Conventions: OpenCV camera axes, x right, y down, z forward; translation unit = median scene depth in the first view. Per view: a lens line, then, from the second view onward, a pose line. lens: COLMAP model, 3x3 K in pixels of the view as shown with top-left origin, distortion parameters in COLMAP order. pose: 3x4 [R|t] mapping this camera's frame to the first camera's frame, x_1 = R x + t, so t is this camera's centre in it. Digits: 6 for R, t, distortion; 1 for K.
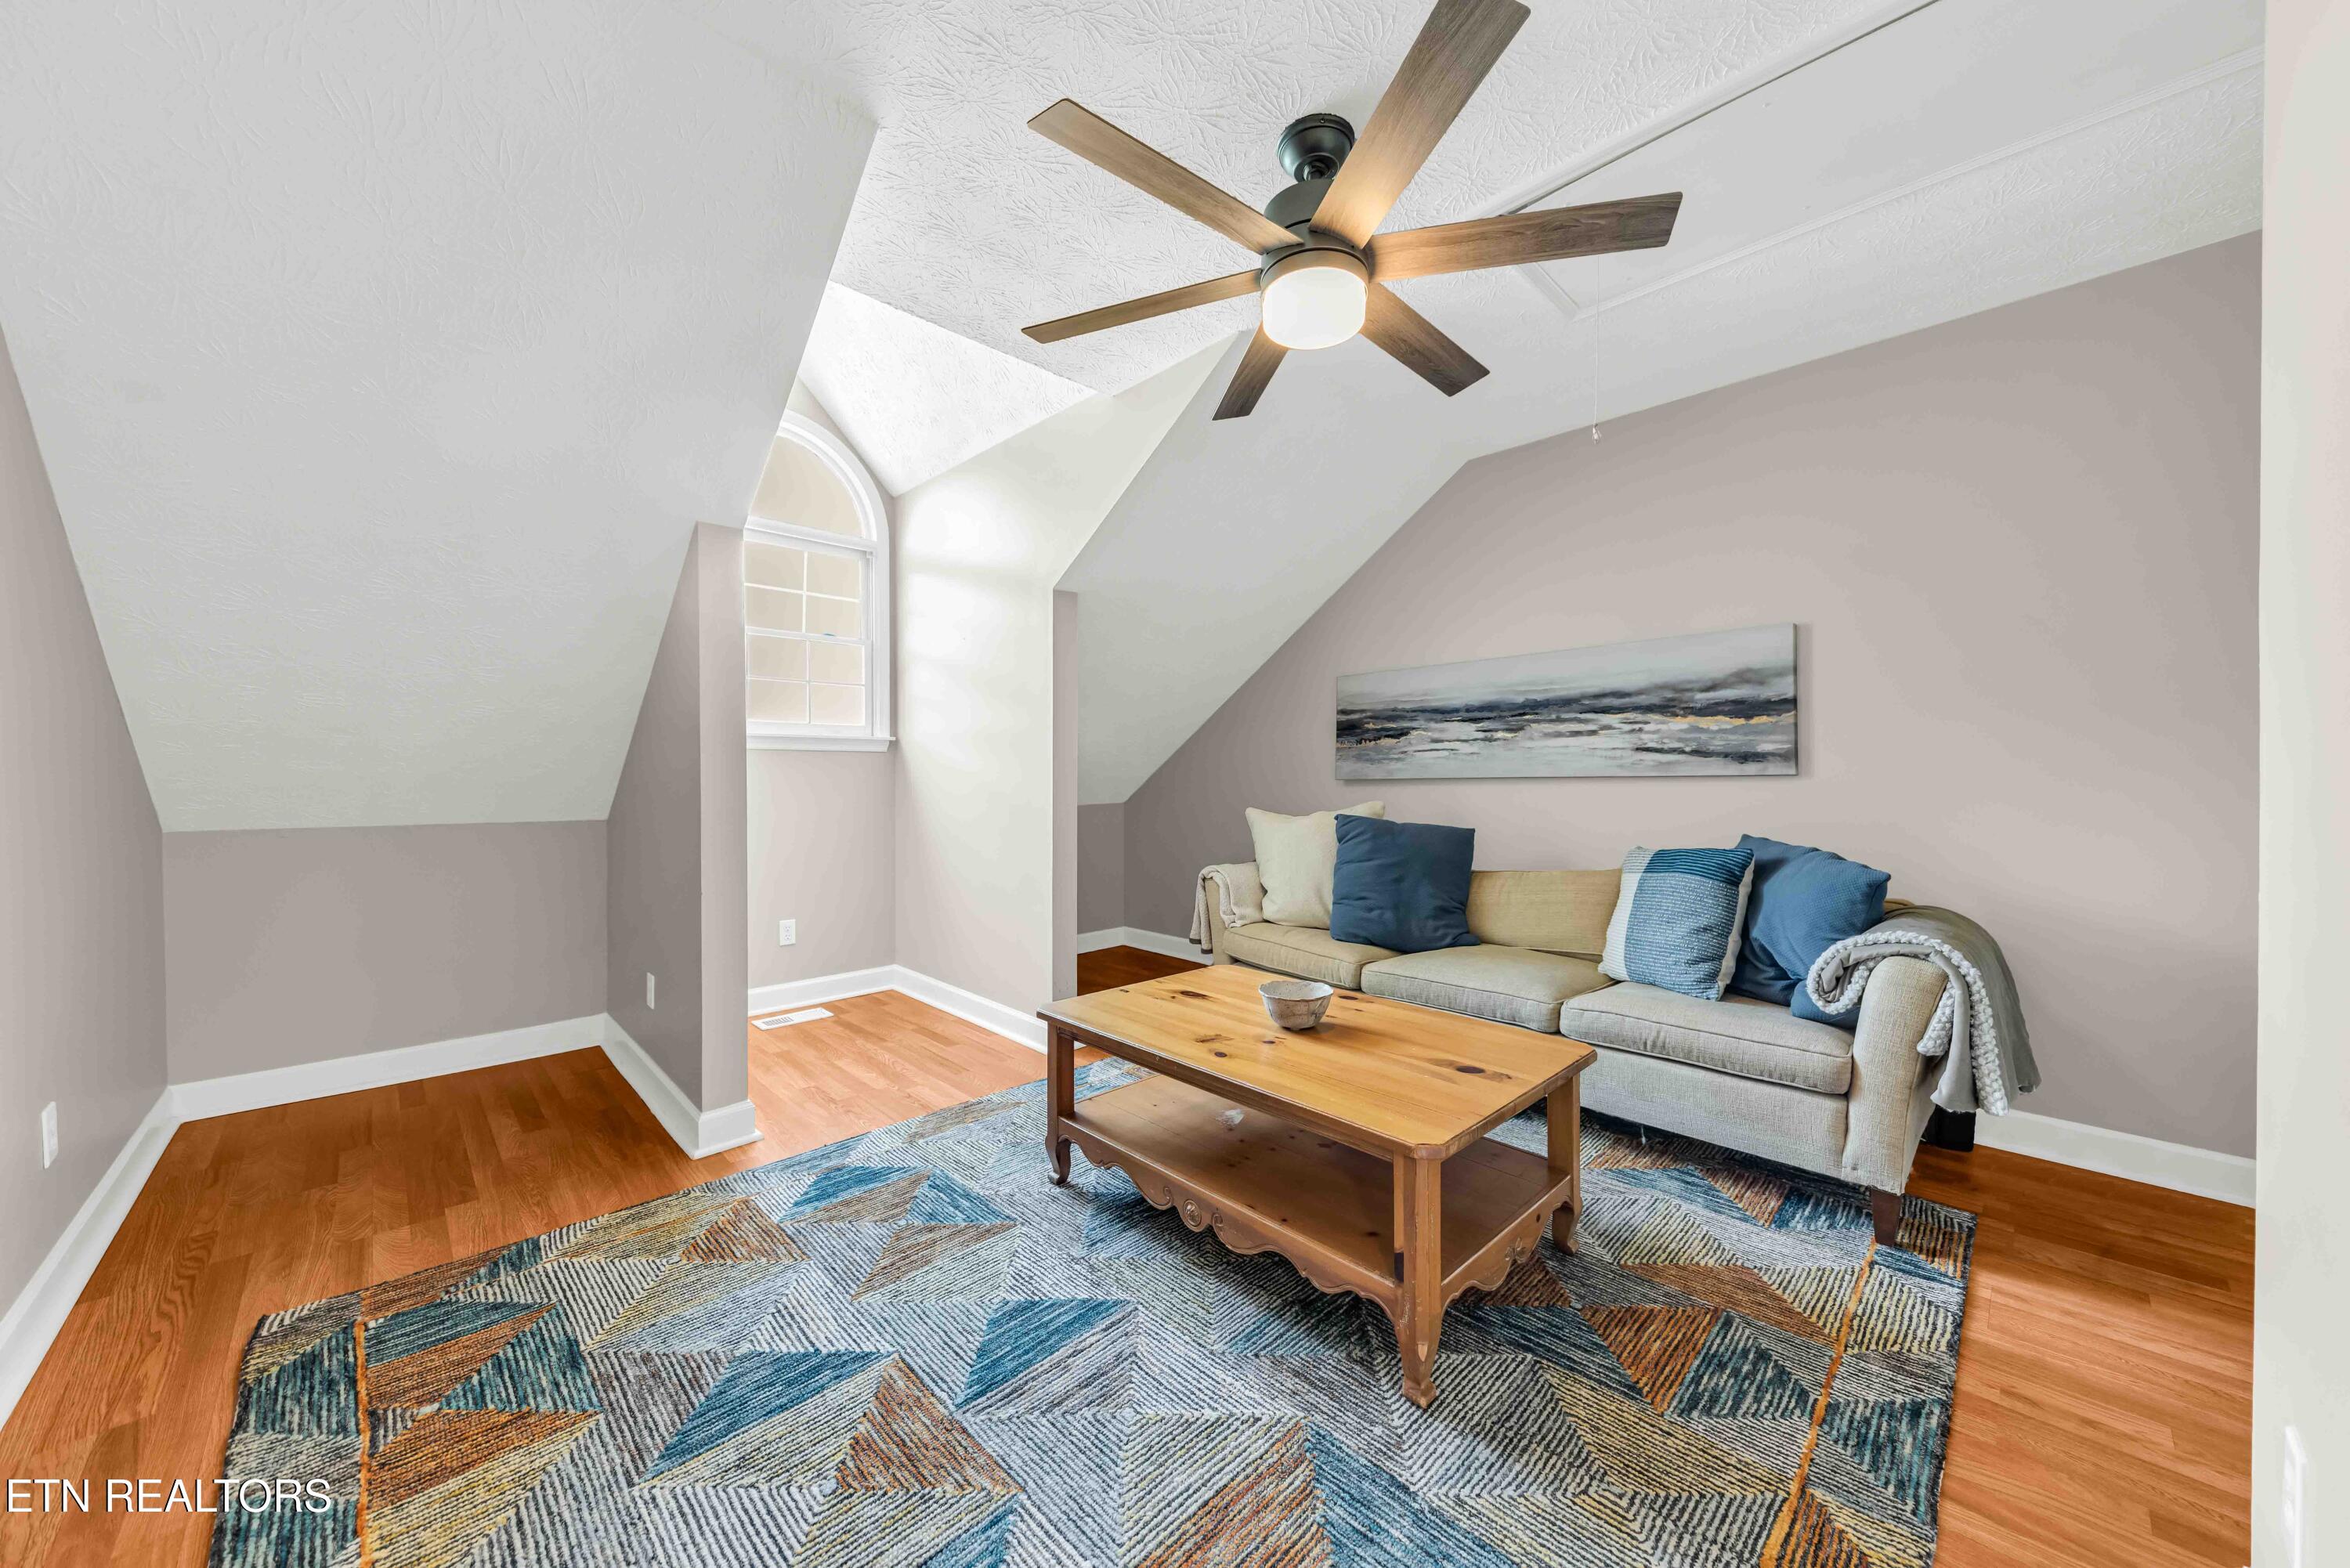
lens RADIAL K [[836.5, 0, 1181.3], [0, 836.5, 797.8], [0, 0, 1]] dist [0.001160, 0.000011]
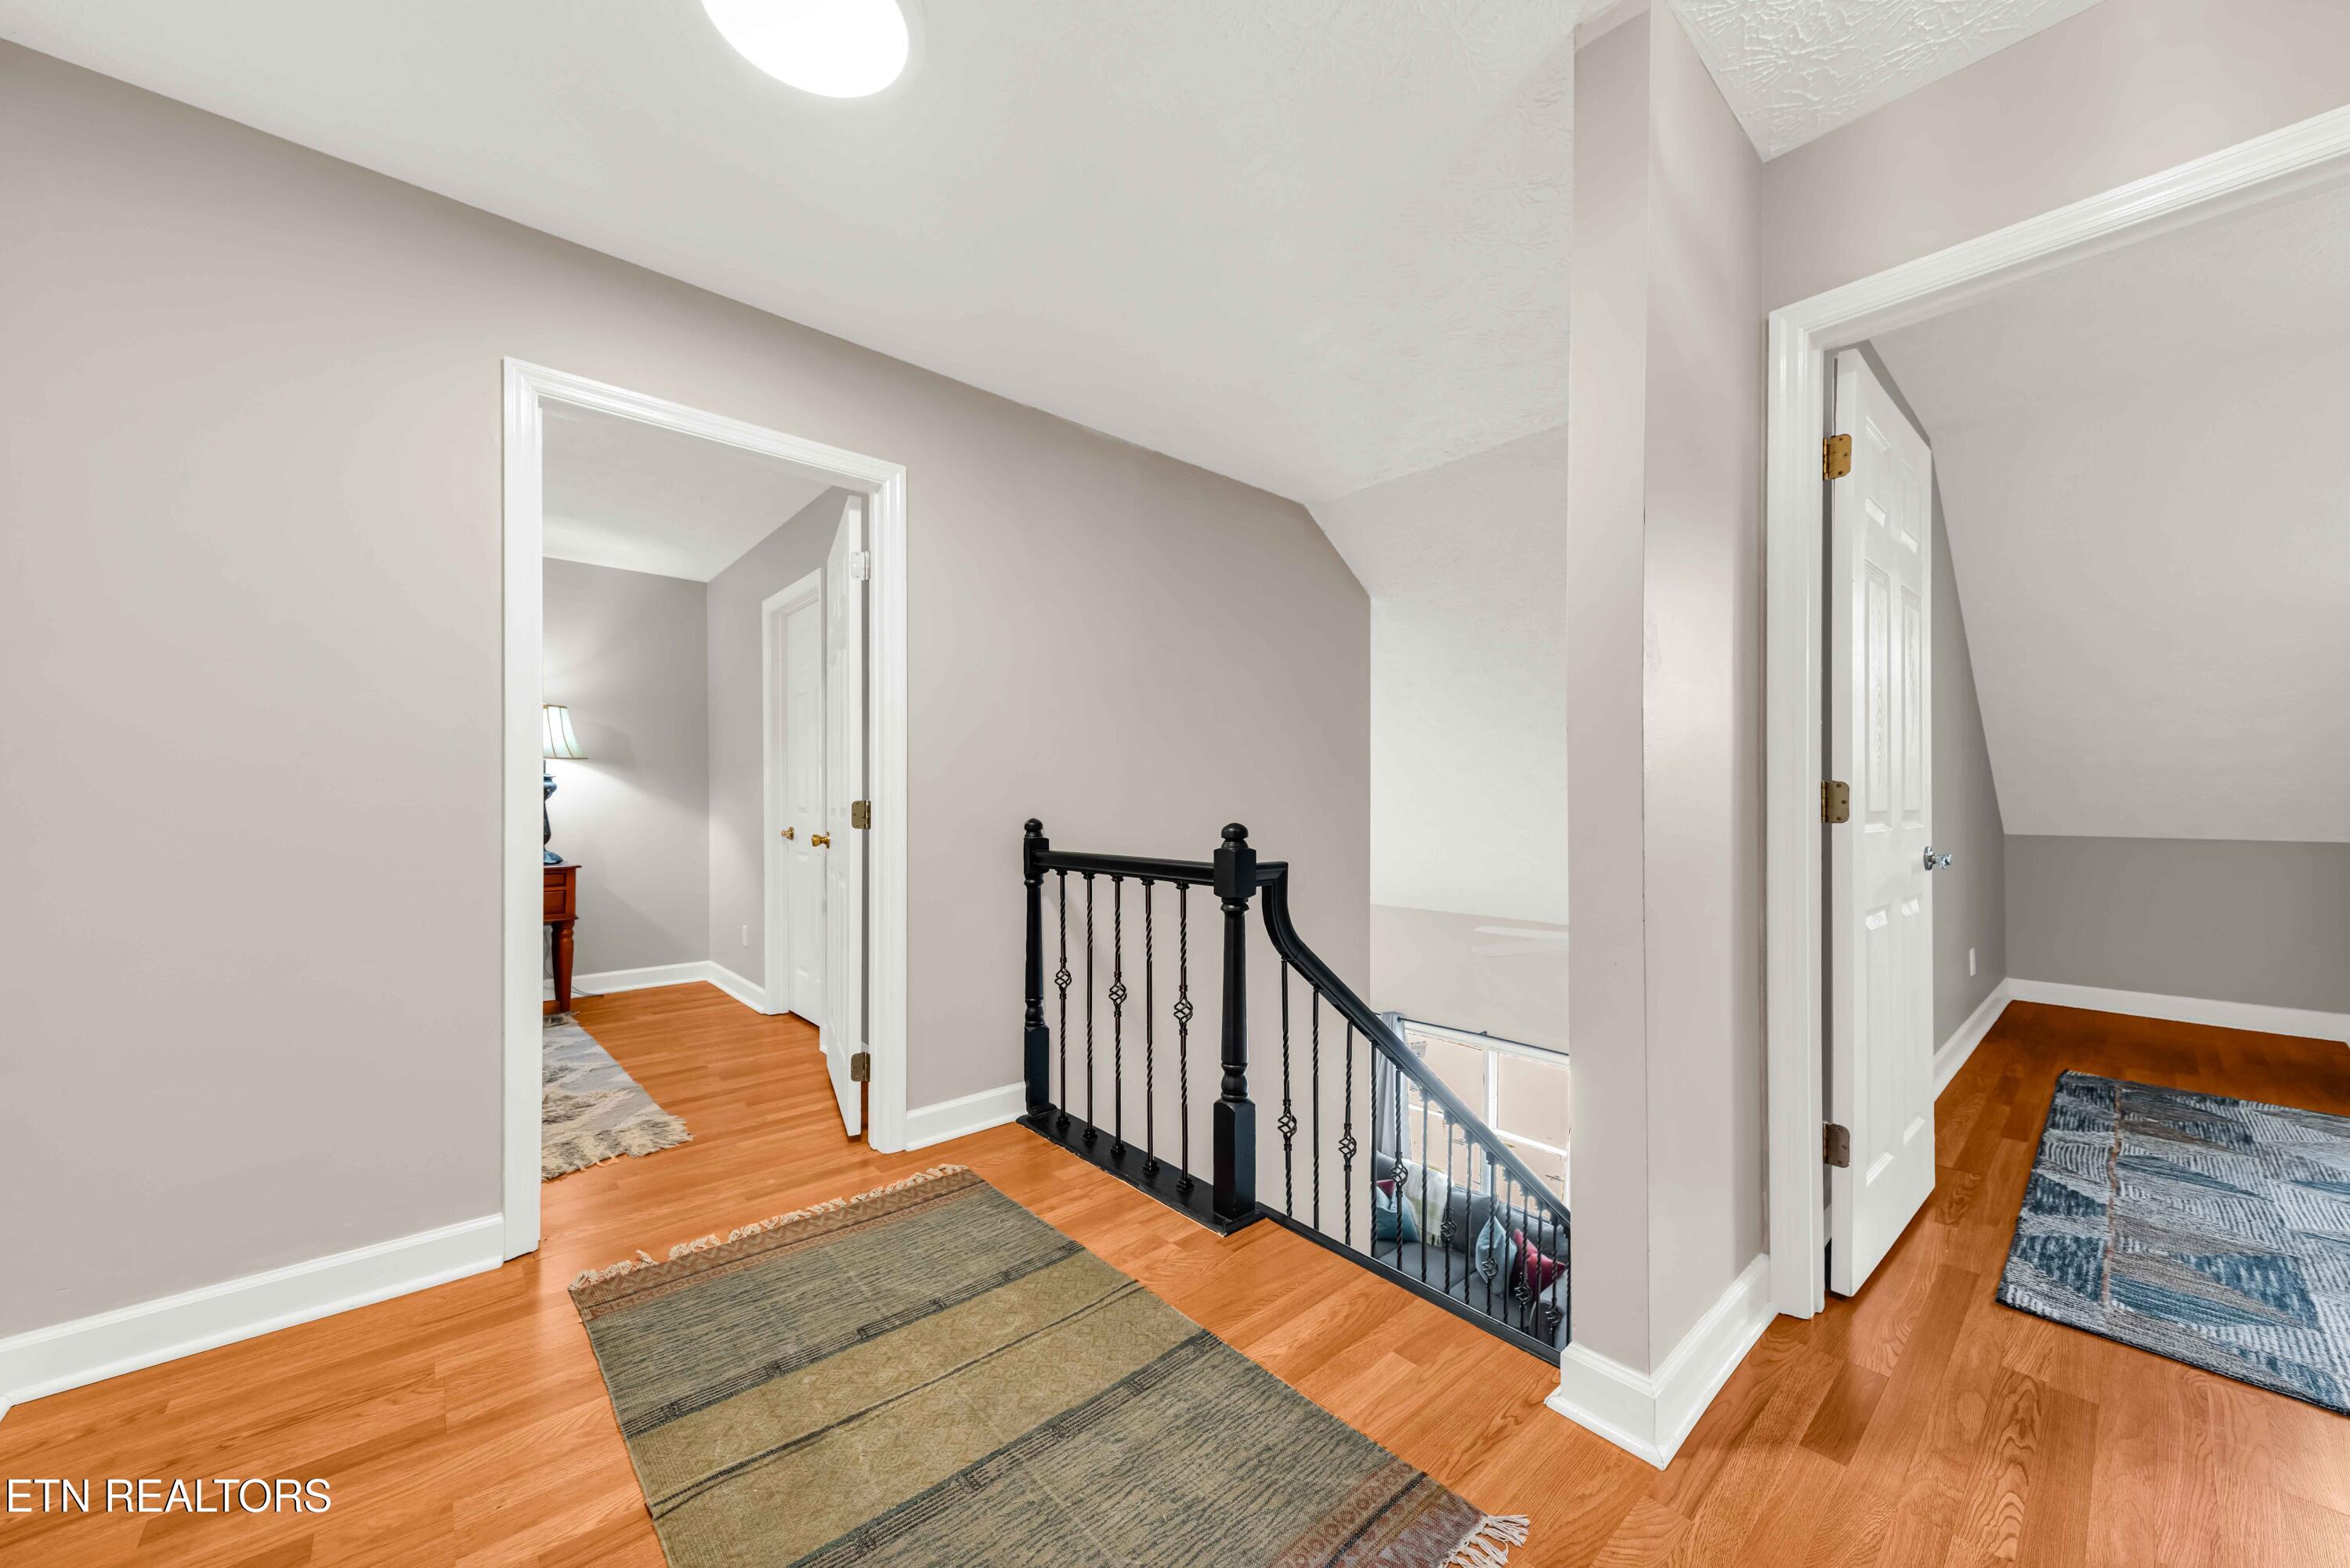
lens RADIAL K [[836.5, 0, 1181.3], [0, 836.5, 797.8], [0, 0, 1]] dist [0.001160, 0.000011]
pose [[-0.050640, -0.008164, -0.998684, 1.033022], [-0.012990, 0.999887, -0.007515, -0.001456], [0.998632, 0.012593, -0.050741, -1.033190]]
